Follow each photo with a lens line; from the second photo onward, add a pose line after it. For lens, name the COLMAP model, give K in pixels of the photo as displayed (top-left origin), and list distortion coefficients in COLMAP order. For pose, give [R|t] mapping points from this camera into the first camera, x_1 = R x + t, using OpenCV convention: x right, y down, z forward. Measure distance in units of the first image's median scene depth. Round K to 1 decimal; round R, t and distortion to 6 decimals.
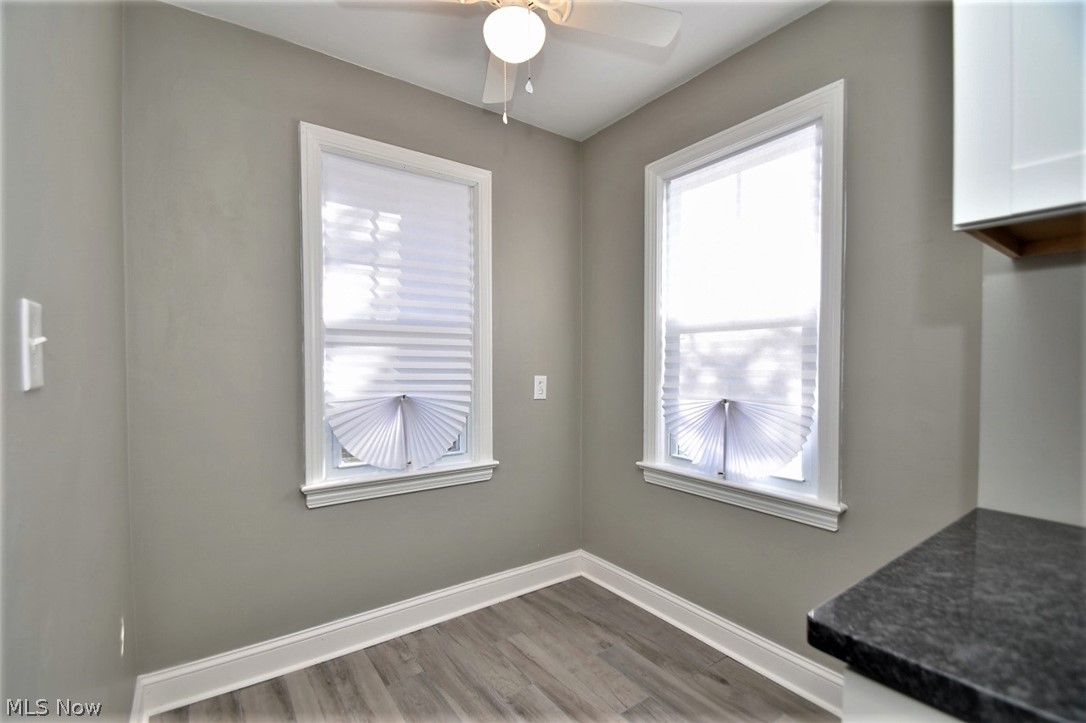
lens RADIAL K [[478.1, 0, 534.4], [0, 478.1, 372.9], [0, 0, 1]] dist [-0.000619, -0.009598]
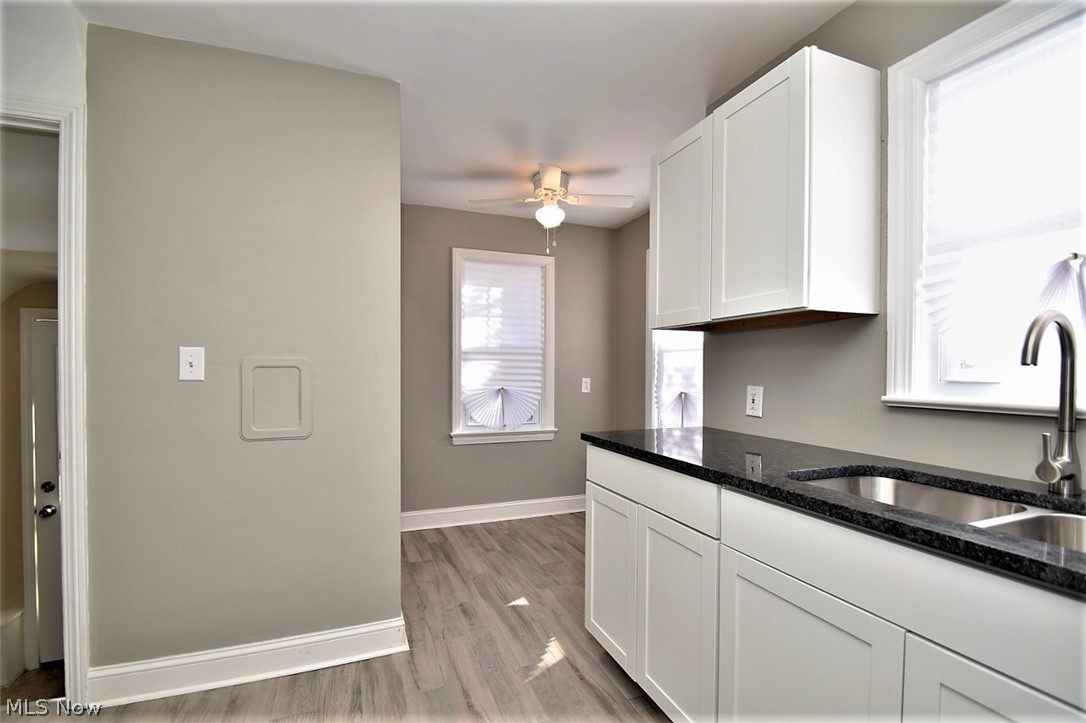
lens RADIAL K [[478.1, 0, 546.6], [0, 478.1, 366.3], [0, 0, 1]] dist [-0.000619, -0.009598]
pose [[0.977618, 0.000987, -0.210386, 0.265722], [-0.007728, 0.999483, -0.031219, 0.020693], [0.210247, 0.032146, 0.977120, -0.722683]]
